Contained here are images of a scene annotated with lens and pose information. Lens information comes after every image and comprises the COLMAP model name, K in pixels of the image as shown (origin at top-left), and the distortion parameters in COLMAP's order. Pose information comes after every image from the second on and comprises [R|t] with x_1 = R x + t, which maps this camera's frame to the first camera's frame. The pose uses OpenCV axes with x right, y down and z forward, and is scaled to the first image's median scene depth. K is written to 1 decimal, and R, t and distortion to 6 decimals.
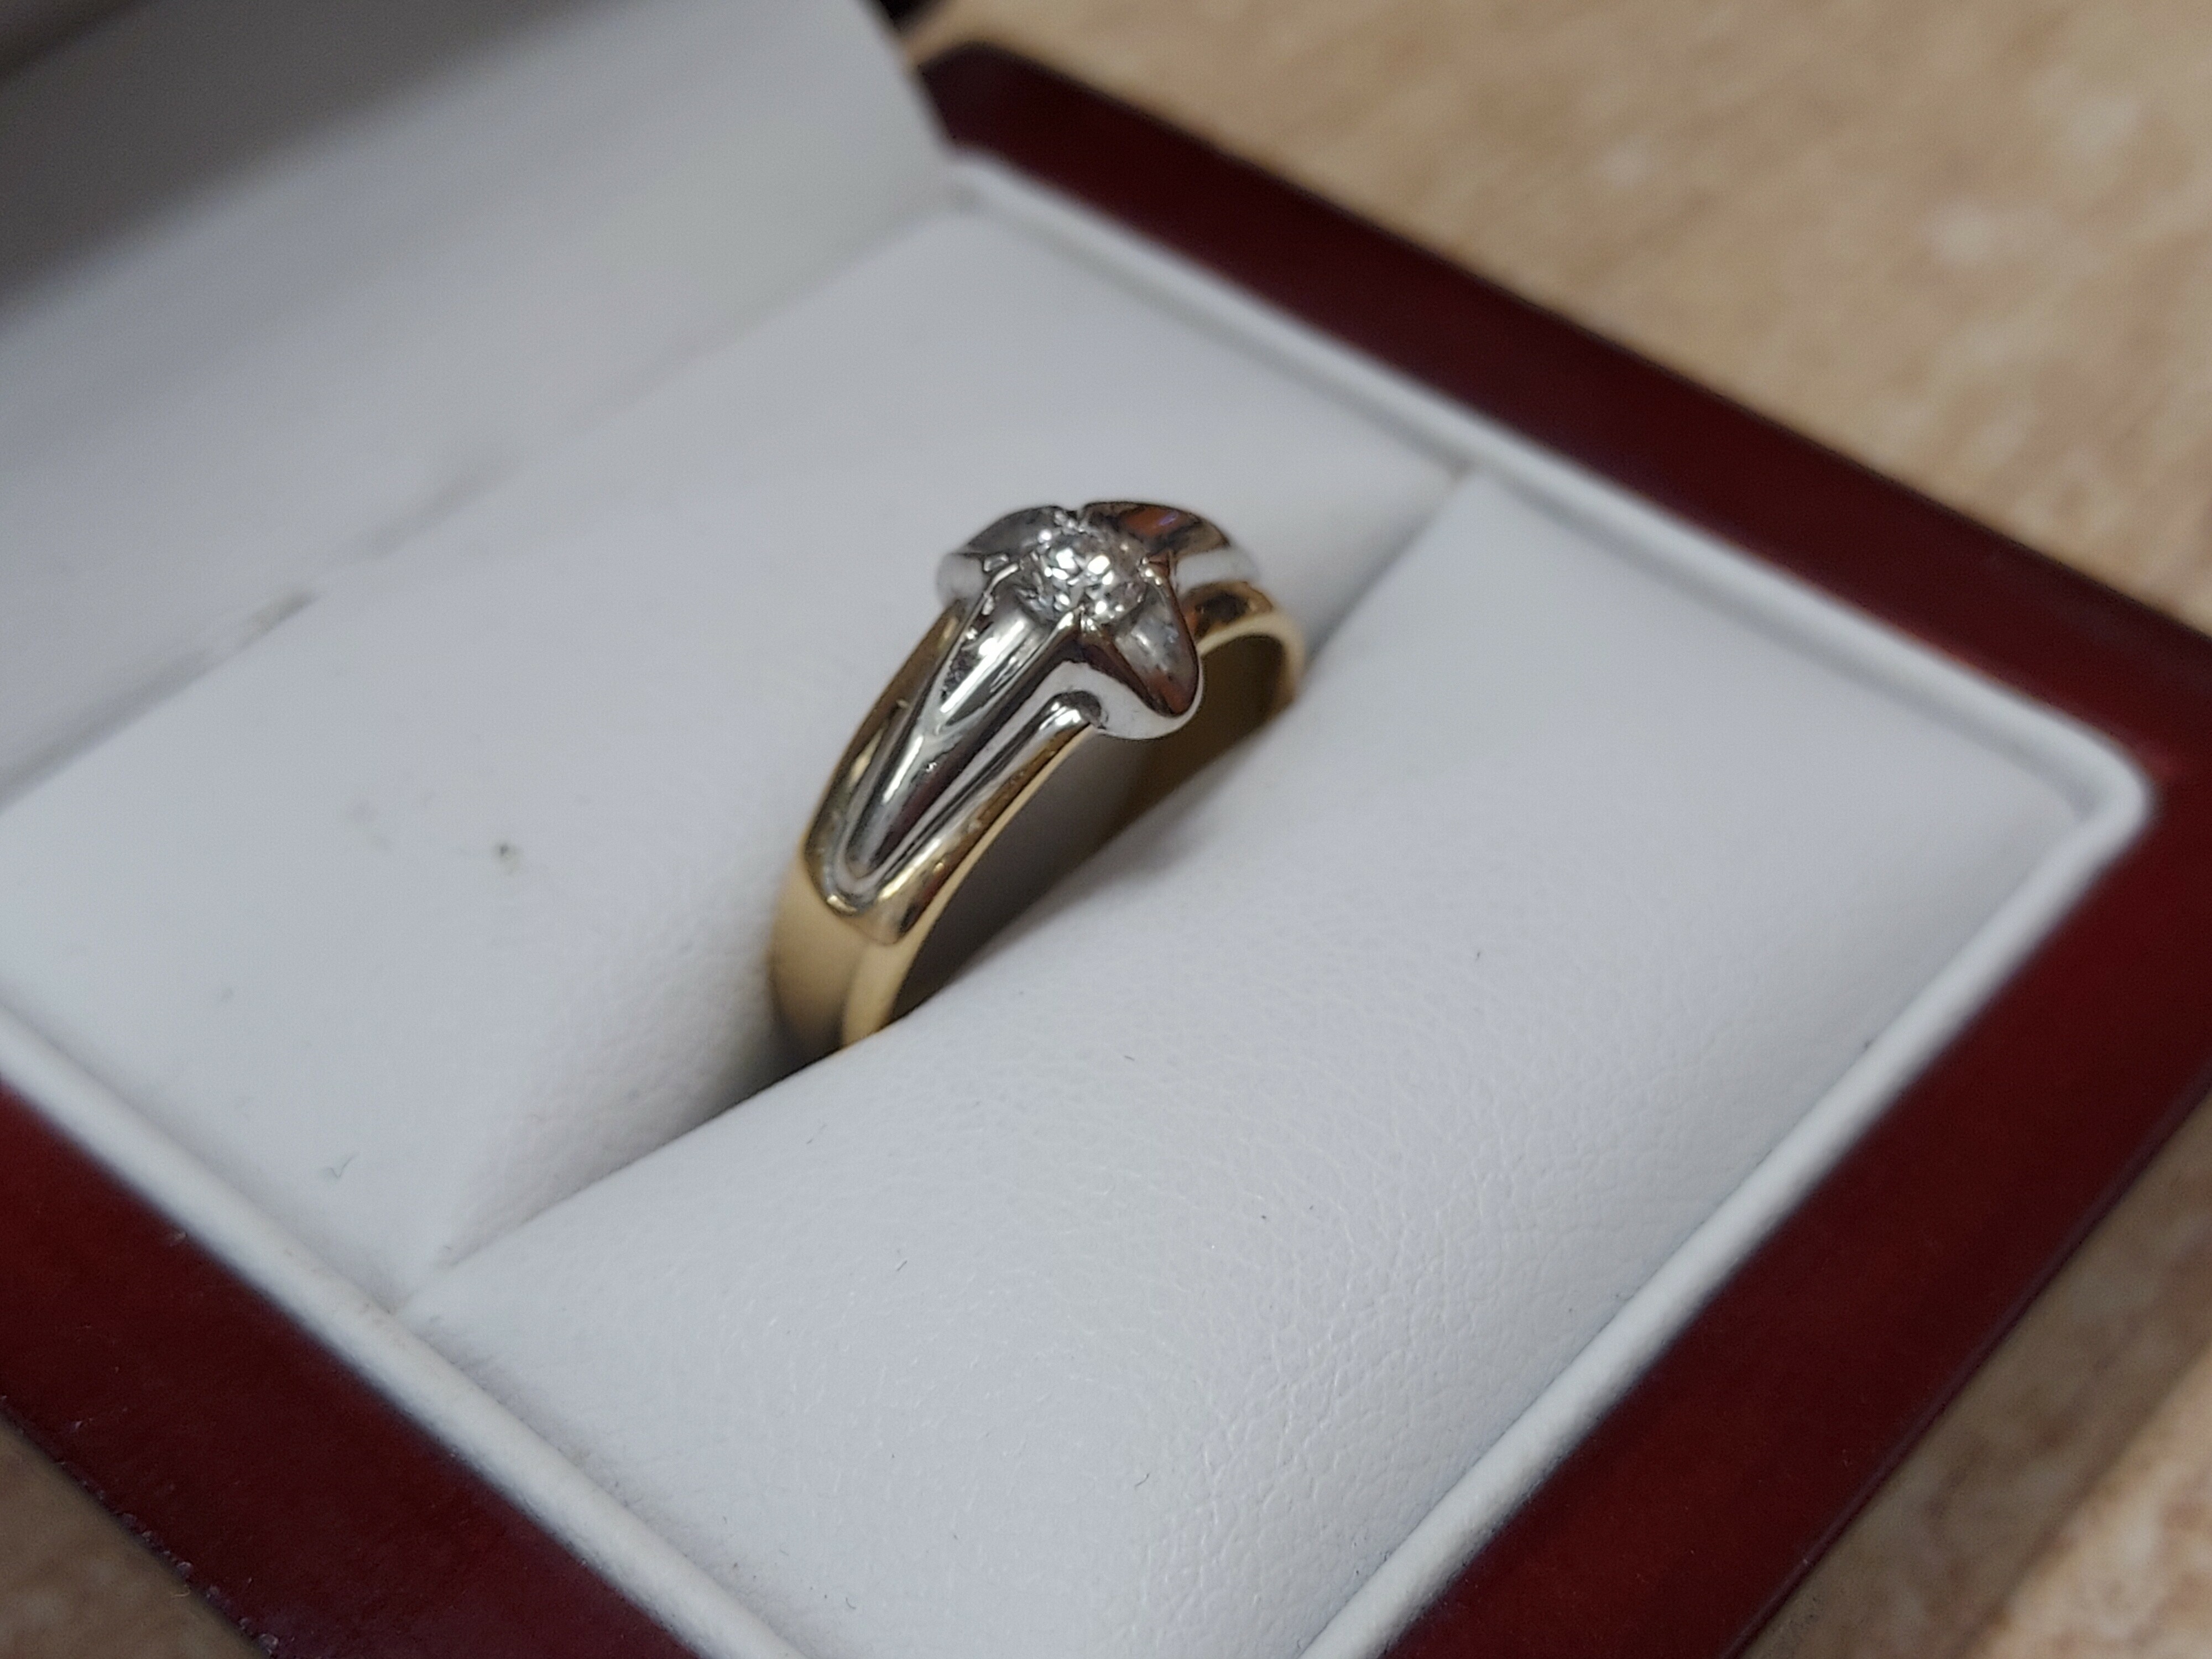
lens RADIAL K [[3449.7, 0, 1163.5], [0, 3449.7, 794.7], [0, 0, 1]] dist [0.139298, -0.369027]
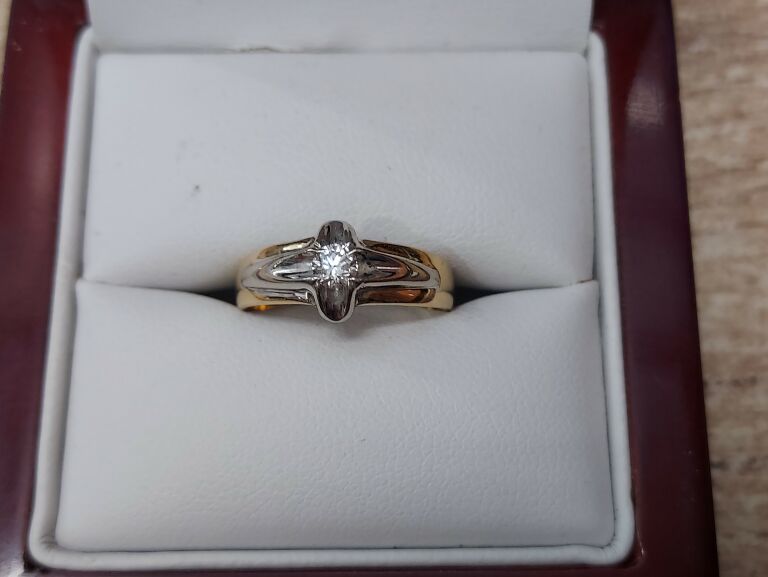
lens RADIAL K [[1197.7, 0, 404.0], [0, 1197.7, 276.4], [0, 0, 1]] dist [0.139298, -0.369027]
pose [[0.649403, 0.717382, -0.252269, 0.292334], [-0.528267, 0.664207, 0.528926, -0.661159], [0.547001, -0.210221, 0.810307, 0.199593]]
